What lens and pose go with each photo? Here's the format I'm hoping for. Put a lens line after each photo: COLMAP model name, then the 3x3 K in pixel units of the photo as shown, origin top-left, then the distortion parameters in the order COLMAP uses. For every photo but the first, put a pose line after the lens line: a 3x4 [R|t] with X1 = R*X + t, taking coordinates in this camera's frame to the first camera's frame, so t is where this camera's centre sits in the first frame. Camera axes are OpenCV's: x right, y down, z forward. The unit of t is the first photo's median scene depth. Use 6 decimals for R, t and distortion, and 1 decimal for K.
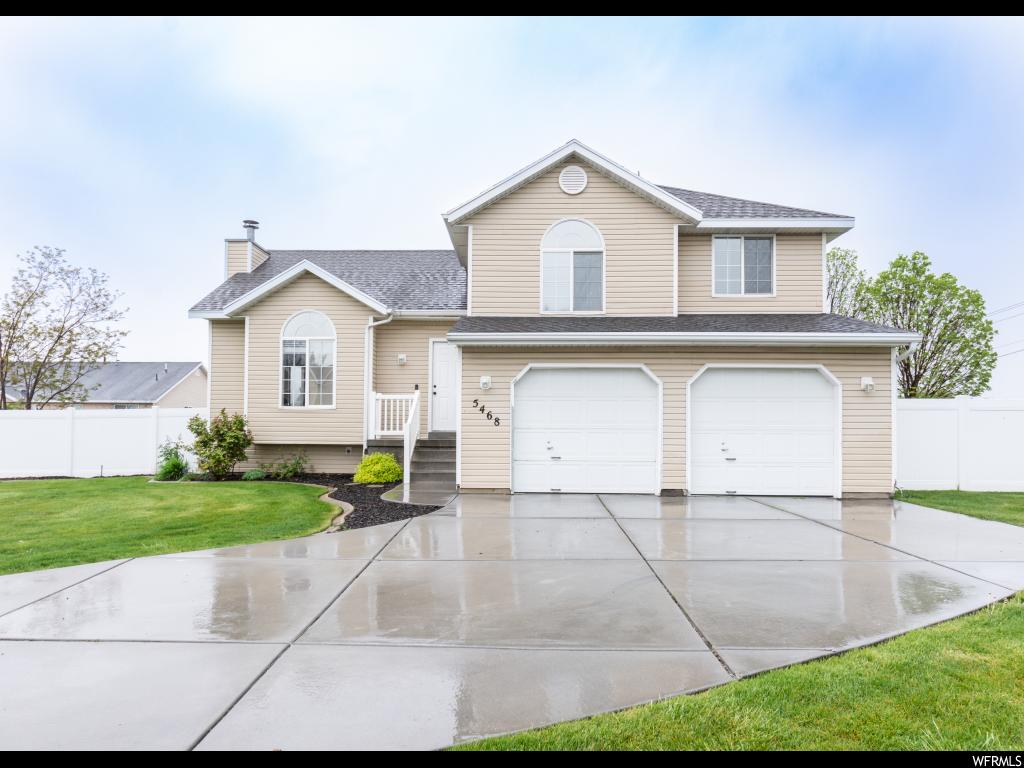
lens RADIAL K [[402.5, 0, 512.0], [0, 402.5, 409.9], [0, 0, 1]] dist [0.000808, -0.000028]
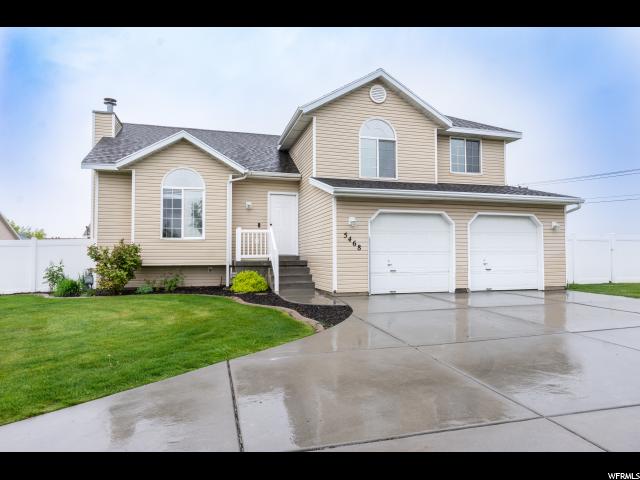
lens RADIAL K [[256.7, 0, 320.0], [0, 256.7, 240.0], [0, 0, 1]] dist [-0.000156, 0.000014]
pose [[0.980062, 0.001109, 0.198687, -0.265184], [0.000239, 0.999977, -0.006759, 0.005268], [-0.198690, 0.006671, 0.980040, 0.065459]]
